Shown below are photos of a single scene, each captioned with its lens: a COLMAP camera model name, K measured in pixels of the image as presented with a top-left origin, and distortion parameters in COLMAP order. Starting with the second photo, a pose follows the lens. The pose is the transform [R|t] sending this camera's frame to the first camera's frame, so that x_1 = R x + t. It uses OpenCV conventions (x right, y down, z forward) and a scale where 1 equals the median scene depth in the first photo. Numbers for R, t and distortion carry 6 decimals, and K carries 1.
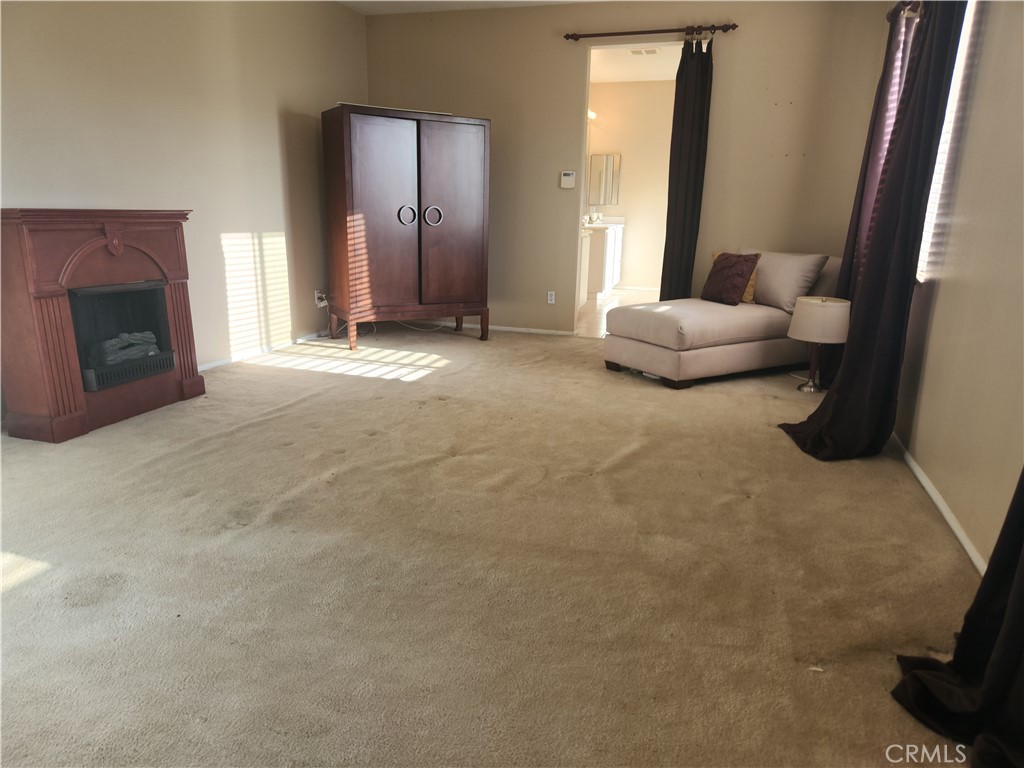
lens RADIAL K [[691.1, 0, 509.1], [0, 691.1, 392.3], [0, 0, 1]] dist [0.033368, -0.012815]
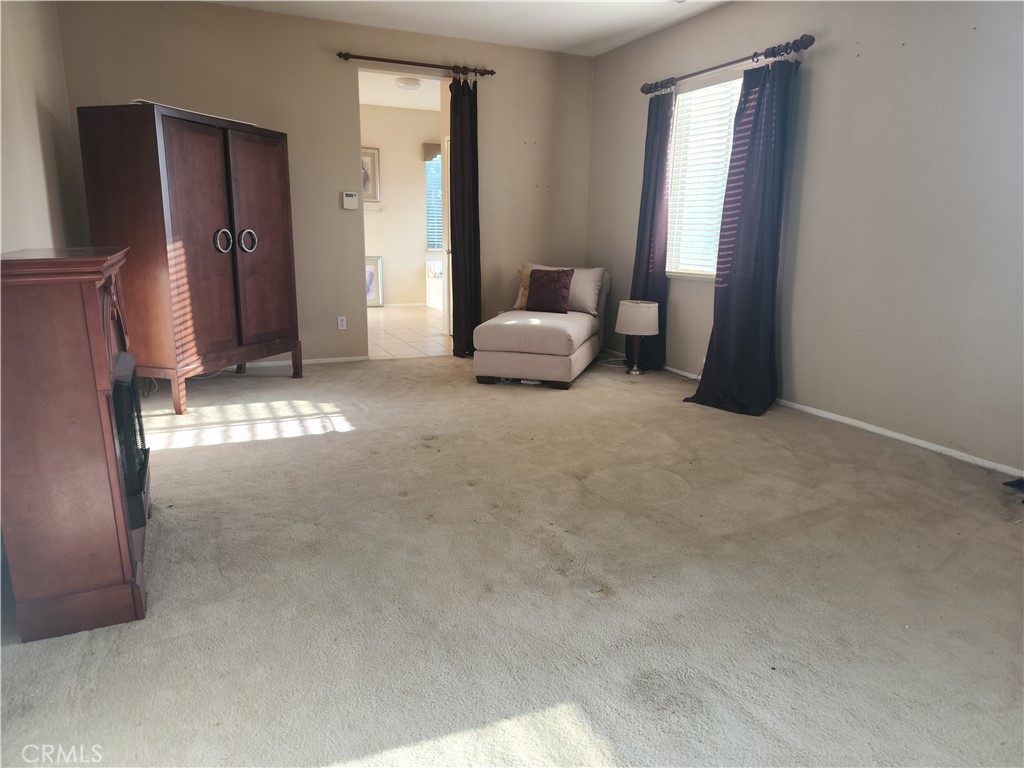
lens RADIAL K [[691.1, 0, 509.9], [0, 691.1, 379.9], [0, 0, 1]] dist [0.033368, -0.012815]
pose [[0.732986, -0.155540, 0.662223, -0.482039], [0.174573, 0.983916, 0.037870, -0.065780], [-0.657462, 0.087848, 0.748350, 0.170881]]
